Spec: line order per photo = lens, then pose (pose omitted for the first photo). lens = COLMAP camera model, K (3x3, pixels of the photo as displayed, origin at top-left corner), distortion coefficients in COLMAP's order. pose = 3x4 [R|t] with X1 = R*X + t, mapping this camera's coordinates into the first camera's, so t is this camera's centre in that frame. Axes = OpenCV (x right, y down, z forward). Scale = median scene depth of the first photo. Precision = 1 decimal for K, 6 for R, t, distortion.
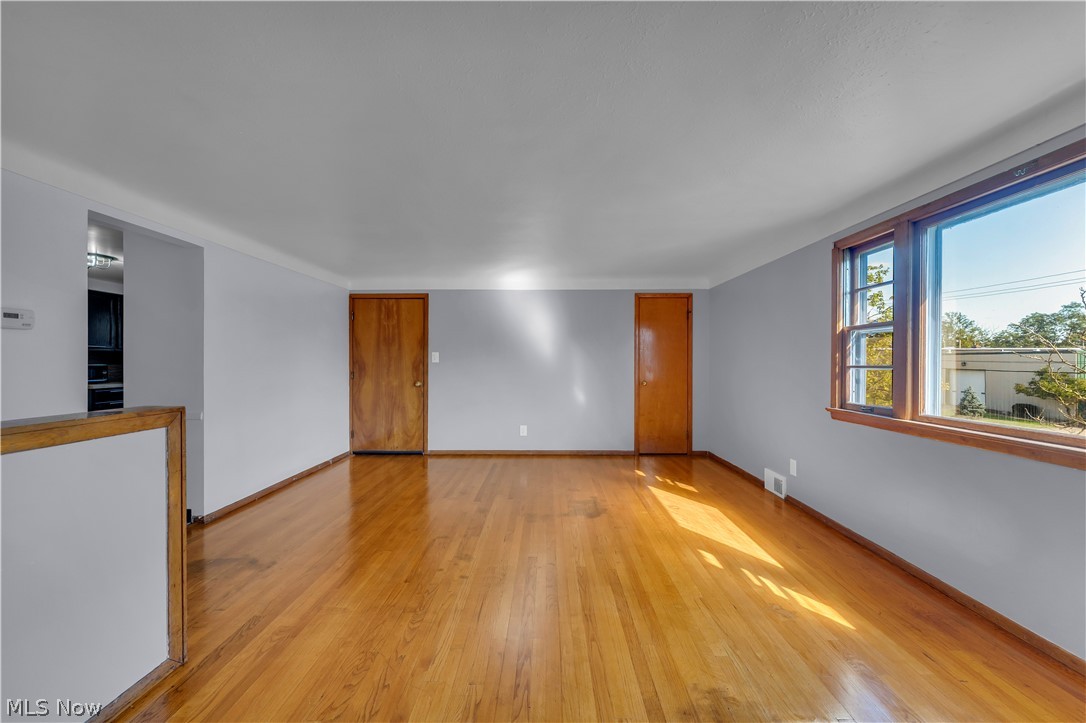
lens RADIAL K [[440.5, 0, 541.7], [0, 440.5, 355.2], [0, 0, 1]] dist [0.000207, -0.000213]
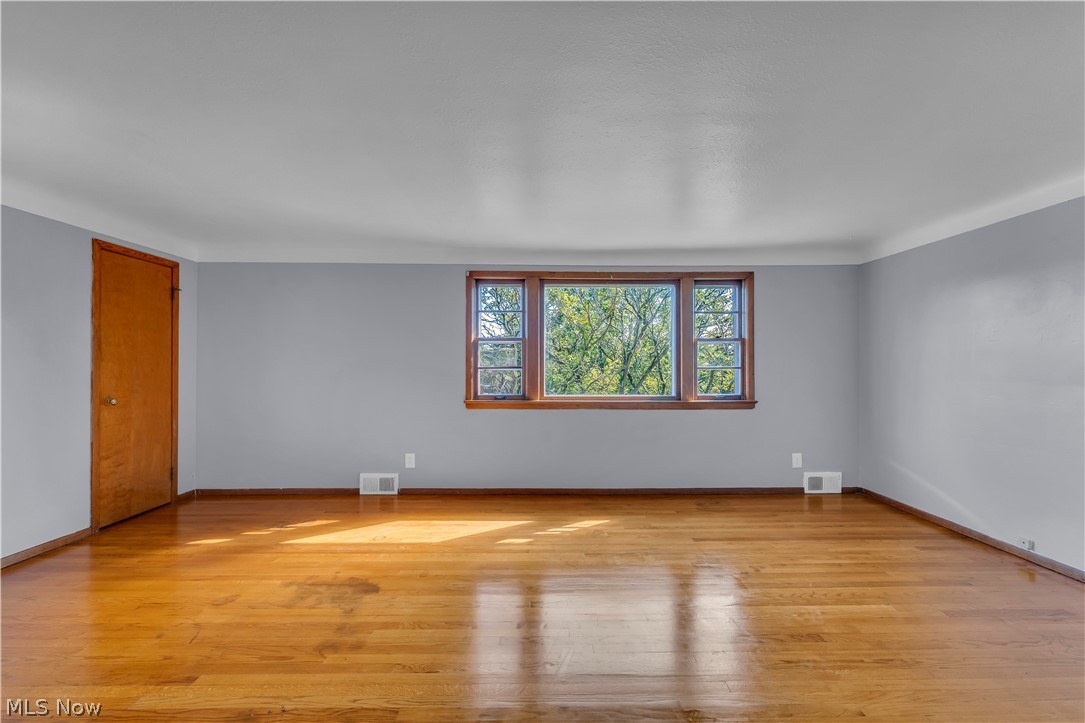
lens RADIAL K [[443.3, 0, 542.5], [0, 443.3, 361.5], [0, 0, 1]] dist [-0.002662, -0.000182]
pose [[-0.027177, 0.007883, 0.999600, -0.627265], [-0.016177, 0.999834, -0.008325, 0.013530], [-0.999500, -0.016397, -0.027045, 0.817322]]
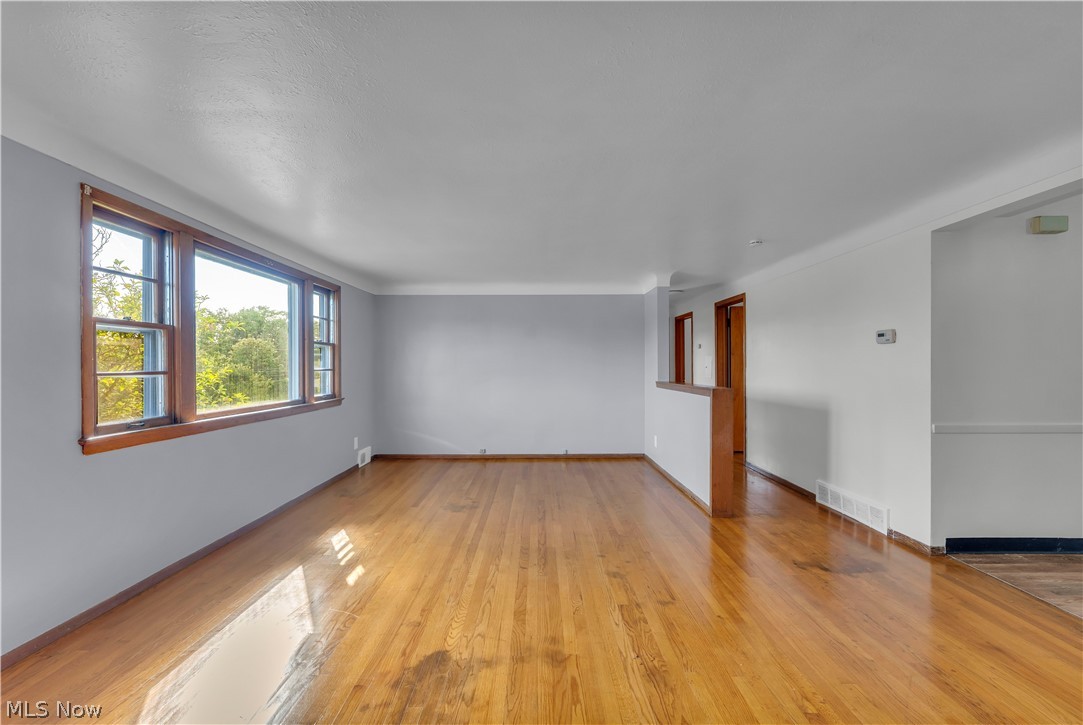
lens RADIAL K [[437.6, 0, 541.5], [0, 437.6, 362.5], [0, 0, 1]] dist [0.001062, 0.000212]
pose [[-0.999860, 0.002464, -0.016551, -0.003240], [0.002846, 0.999728, -0.023135, 0.023832], [0.016490, -0.023179, -0.999595, 1.654464]]
